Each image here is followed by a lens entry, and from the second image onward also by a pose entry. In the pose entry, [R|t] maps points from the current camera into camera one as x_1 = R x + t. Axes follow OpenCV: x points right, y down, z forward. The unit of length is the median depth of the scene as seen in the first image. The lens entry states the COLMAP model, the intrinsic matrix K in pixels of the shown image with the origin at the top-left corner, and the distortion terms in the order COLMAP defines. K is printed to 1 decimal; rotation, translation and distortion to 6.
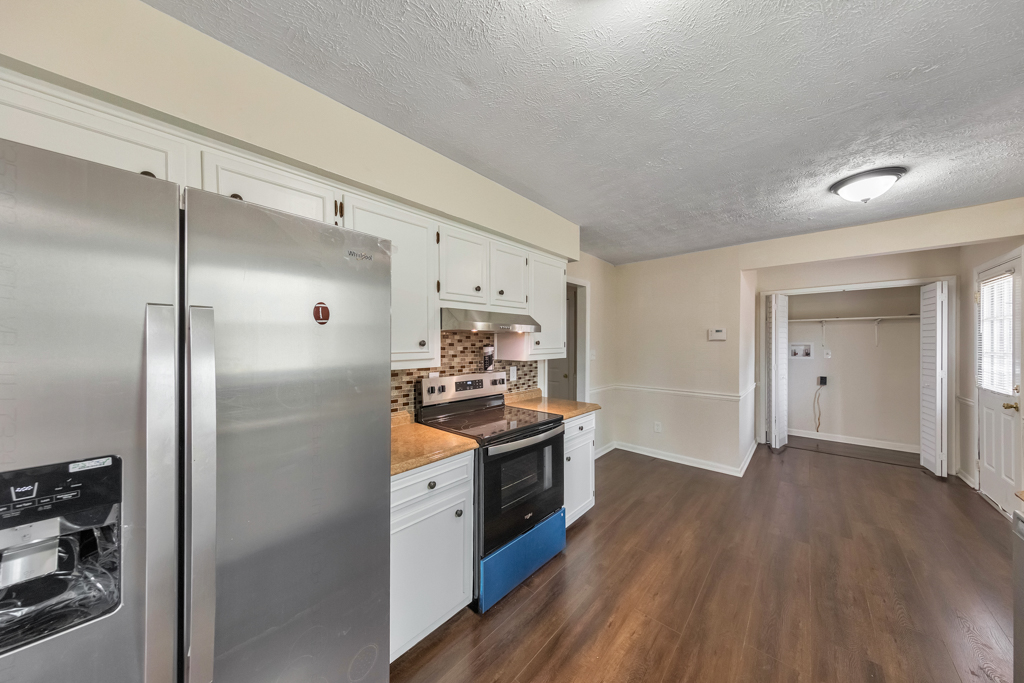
lens RADIAL K [[327.1, 0, 513.9], [0, 327.1, 342.6], [0, 0, 1]] dist [0.002989, 0.000003]
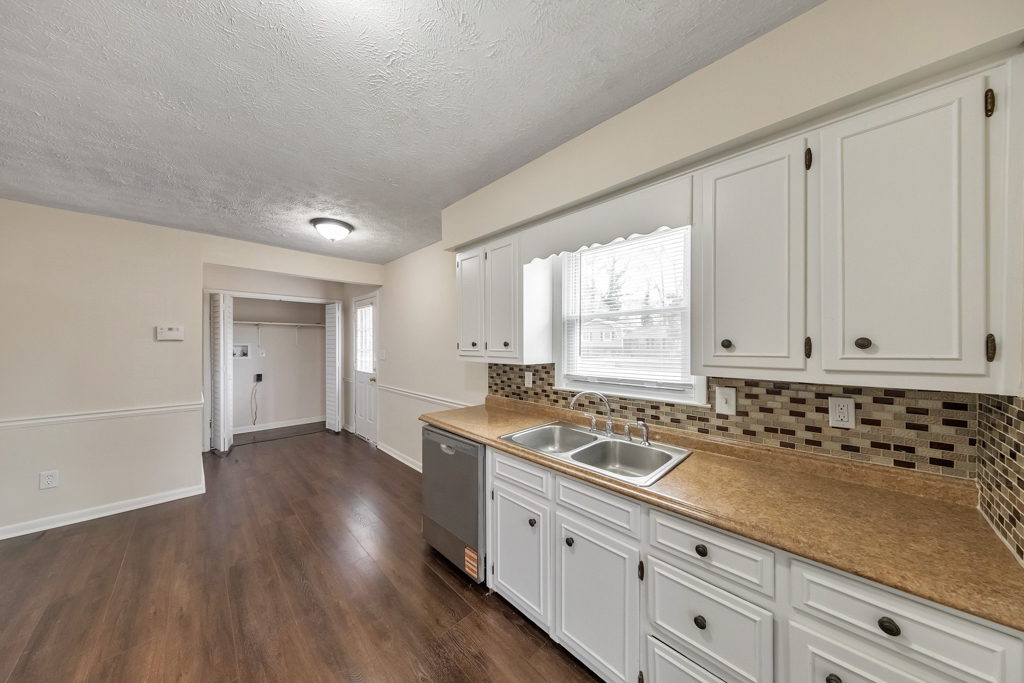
lens RADIAL K [[327.1, 0, 508.6], [0, 327.1, 344.4], [0, 0, 1]] dist [0.002989, 0.000003]
pose [[0.062526, -0.000456, 0.998043, -0.176744], [-0.002462, 0.999997, 0.000611, 0.000084], [-0.998040, -0.002496, 0.062524, 0.128005]]
